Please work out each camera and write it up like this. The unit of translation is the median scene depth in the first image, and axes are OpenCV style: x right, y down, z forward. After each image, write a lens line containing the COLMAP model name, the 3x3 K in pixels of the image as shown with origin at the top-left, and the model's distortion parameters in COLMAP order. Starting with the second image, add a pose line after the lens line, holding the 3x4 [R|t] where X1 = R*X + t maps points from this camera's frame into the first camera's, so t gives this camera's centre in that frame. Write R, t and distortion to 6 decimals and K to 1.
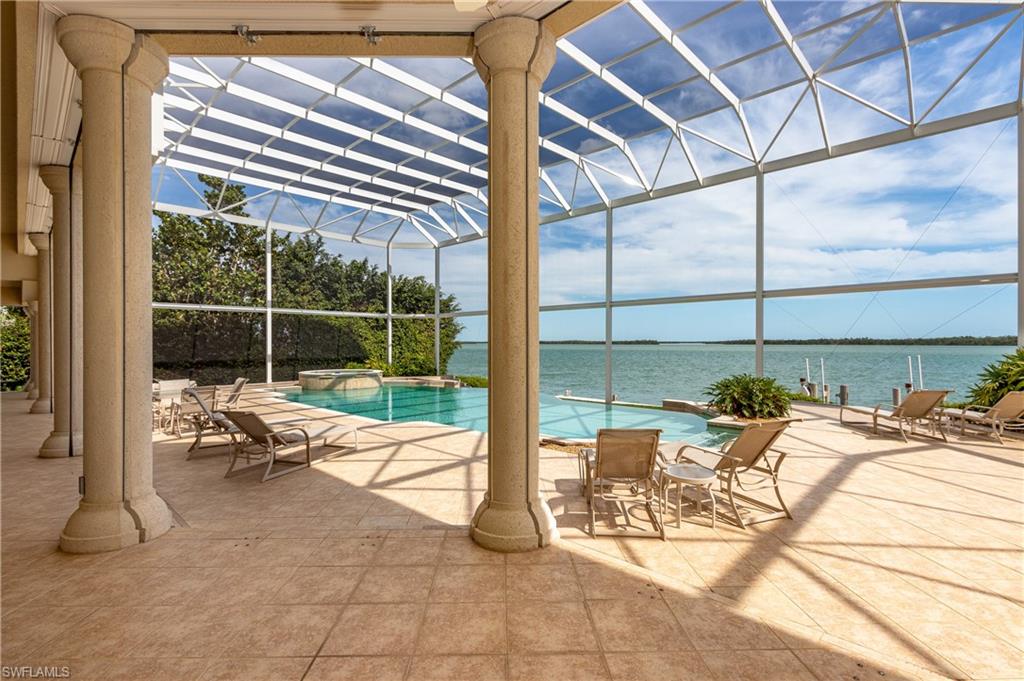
lens RADIAL K [[483.8, 0, 508.6], [0, 483.8, 353.6], [0, 0, 1]] dist [0.006578, -0.001963]
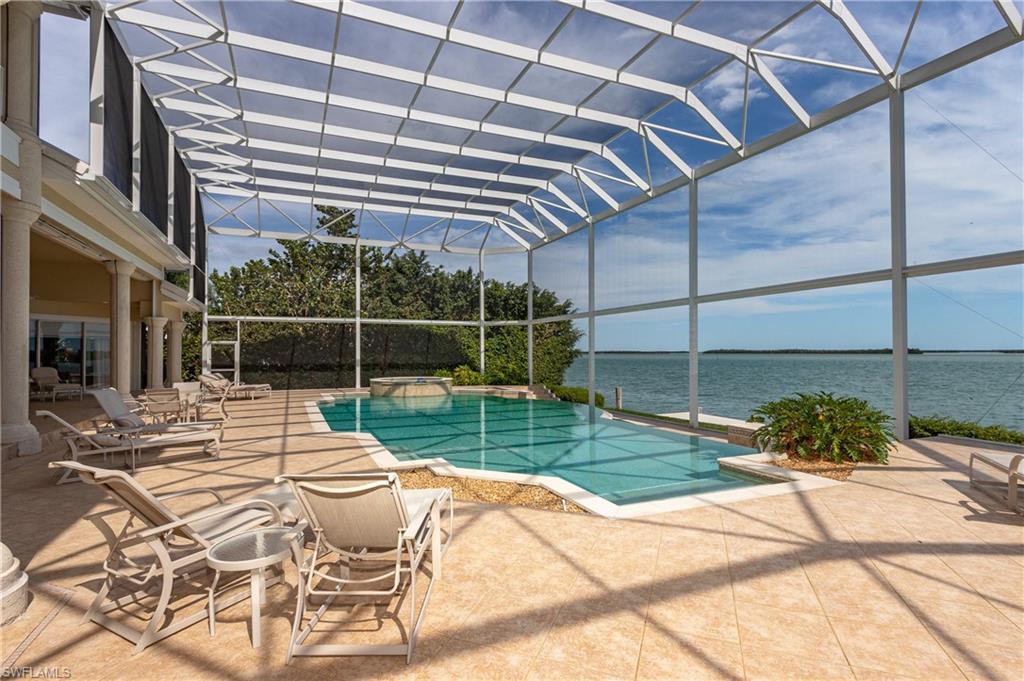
lens RADIAL K [[483.8, 0, 504.5], [0, 483.8, 349.5], [0, 0, 1]] dist [0.006578, -0.001963]
pose [[0.918658, -0.008048, -0.394972, 0.198290], [-0.003898, 0.999559, -0.029432, 0.004263], [0.395035, 0.028578, 0.918221, 0.123096]]
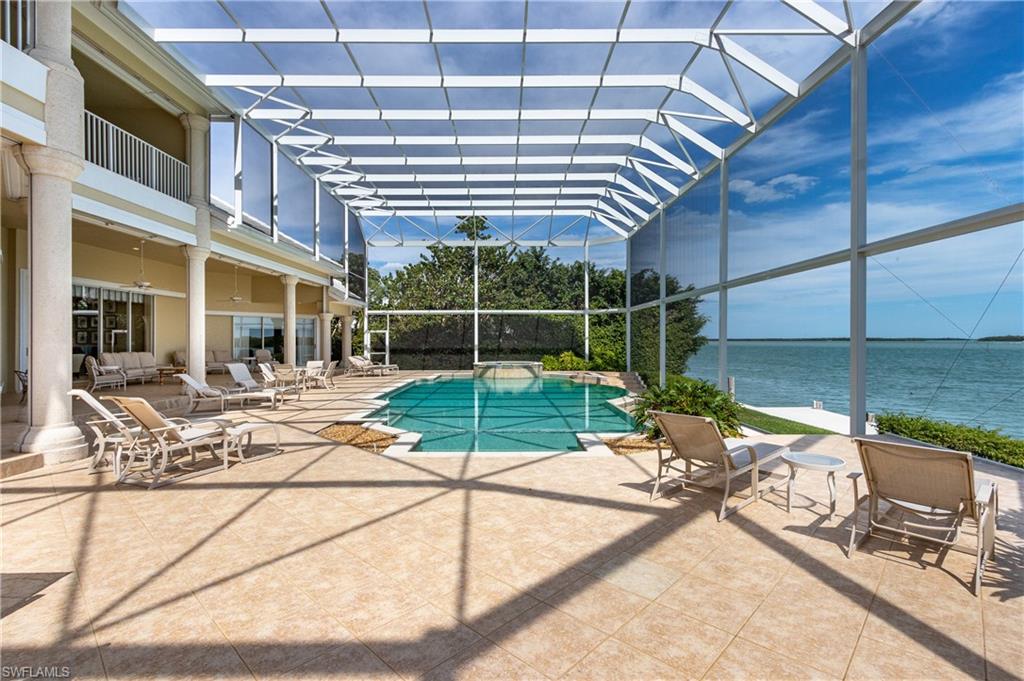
lens RADIAL K [[483.8, 0, 509.2], [0, 483.8, 342.8], [0, 0, 1]] dist [0.006578, -0.001963]
pose [[0.687981, 0.000937, -0.725728, 0.408592], [-0.014402, 0.999820, -0.012362, 0.003651], [0.725586, 0.018957, 0.687871, 0.180336]]
